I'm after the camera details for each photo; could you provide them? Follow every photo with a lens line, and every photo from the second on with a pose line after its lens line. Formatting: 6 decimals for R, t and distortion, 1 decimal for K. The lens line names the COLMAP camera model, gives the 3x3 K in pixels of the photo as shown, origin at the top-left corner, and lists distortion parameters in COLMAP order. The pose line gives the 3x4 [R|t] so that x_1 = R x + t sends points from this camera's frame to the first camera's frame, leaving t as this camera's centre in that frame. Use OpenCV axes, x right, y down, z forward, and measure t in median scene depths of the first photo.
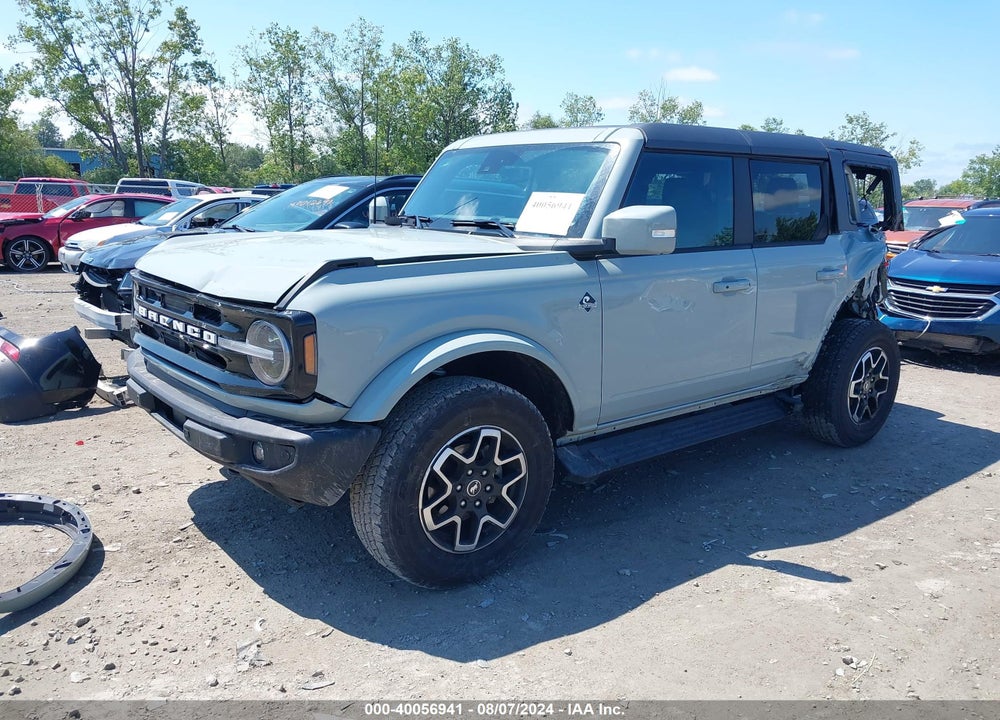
lens RADIAL K [[784.8, 0, 500.0], [0, 784.8, 360.0], [0, 0, 1]] dist [0.067869, -0.109555]
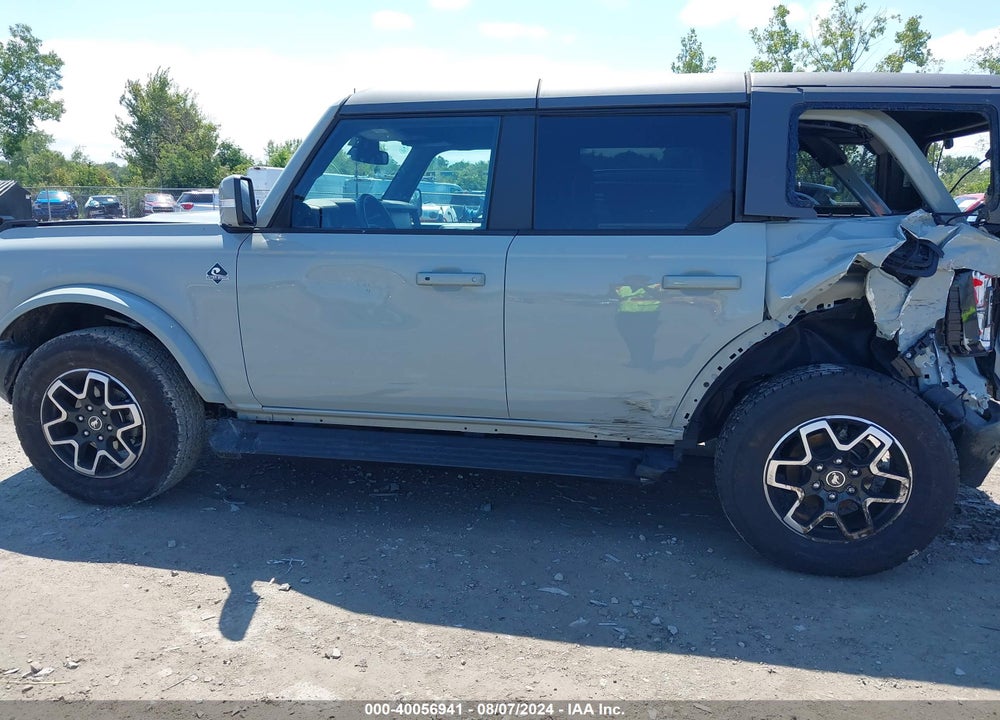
lens RADIAL K [[793.7, 0, 500.0], [0, 793.7, 360.0], [0, 0, 1]] dist [-0.005233, -0.003364]
pose [[0.637900, 0.133353, -0.758486, 1.131383], [-0.152715, 0.987239, 0.045134, -0.066728], [0.754826, 0.087041, 0.650125, 0.636929]]
